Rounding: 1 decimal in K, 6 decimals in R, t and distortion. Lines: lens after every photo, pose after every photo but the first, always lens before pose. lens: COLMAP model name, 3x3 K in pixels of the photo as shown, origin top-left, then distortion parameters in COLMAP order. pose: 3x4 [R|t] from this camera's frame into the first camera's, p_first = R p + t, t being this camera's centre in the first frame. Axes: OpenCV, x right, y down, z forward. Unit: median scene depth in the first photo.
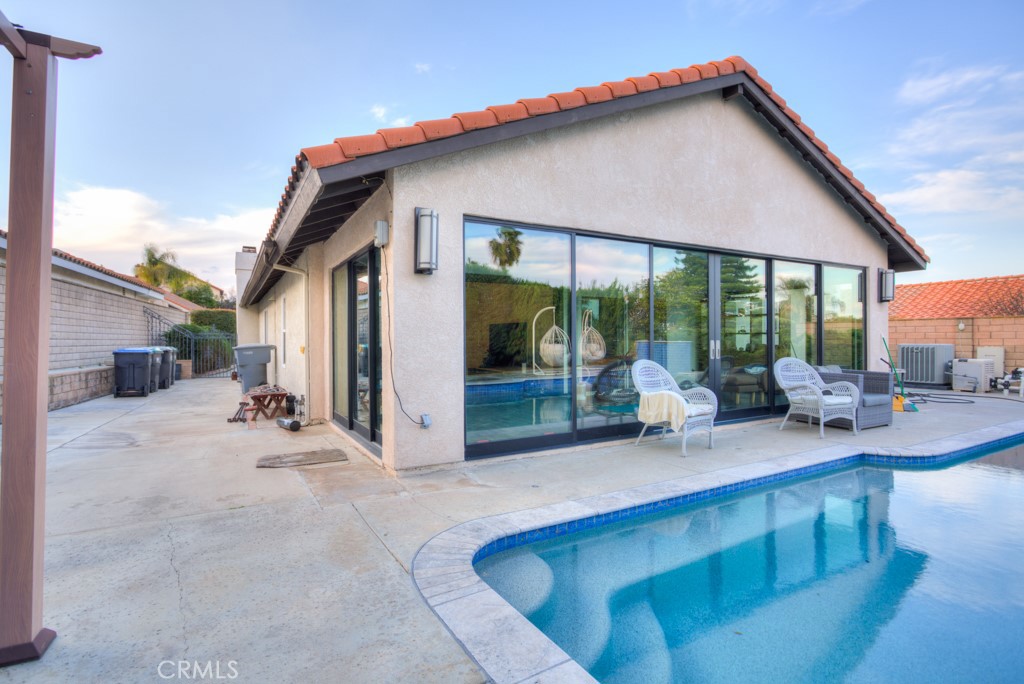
lens RADIAL K [[503.8, 0, 510.0], [0, 503.8, 339.6], [0, 0, 1]] dist [-0.016973, 0.008458]
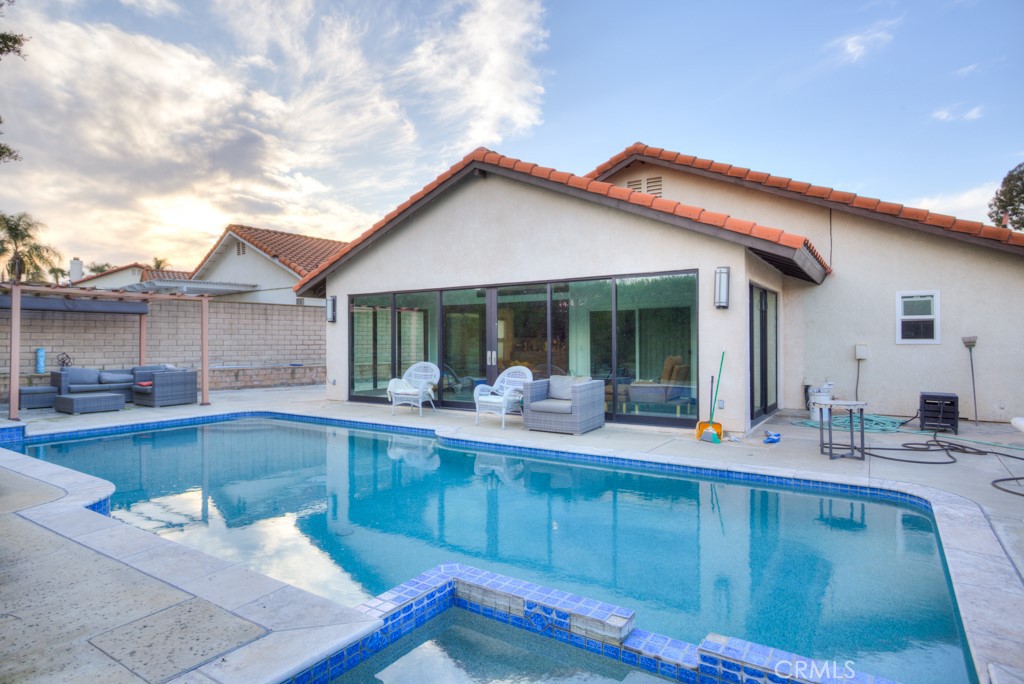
lens RADIAL K [[563.2, 0, 512.0], [0, 563.2, 342.0], [0, 0, 1]] dist [-0.008806, -0.001310]
pose [[0.455308, 0.003541, -0.890327, 1.867496], [-0.005320, 0.999985, 0.001257, -0.027490], [0.890318, 0.004165, 0.455320, 0.365539]]
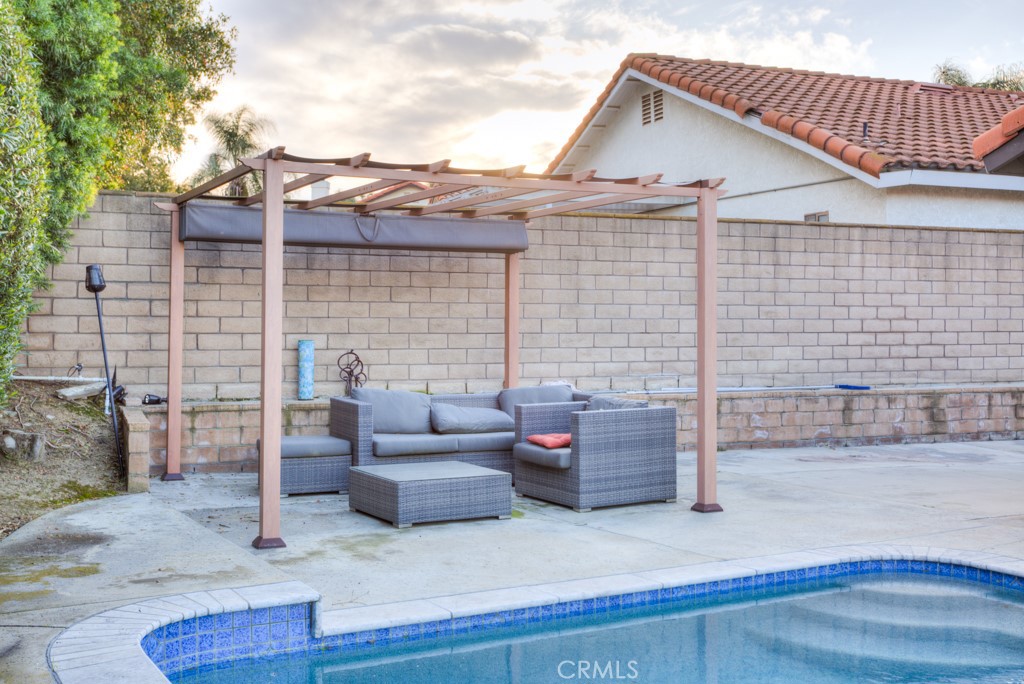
lens RADIAL K [[1134.3, 0, 512.0], [0, 1134.3, 342.0], [0, 0, 1]] dist [-0.003383, -0.002490]
pose [[-0.010495, 0.016883, -0.999802, 1.274196], [-0.004211, 0.999848, 0.016928, -0.021648], [0.999936, 0.004388, -0.010422, 0.184305]]
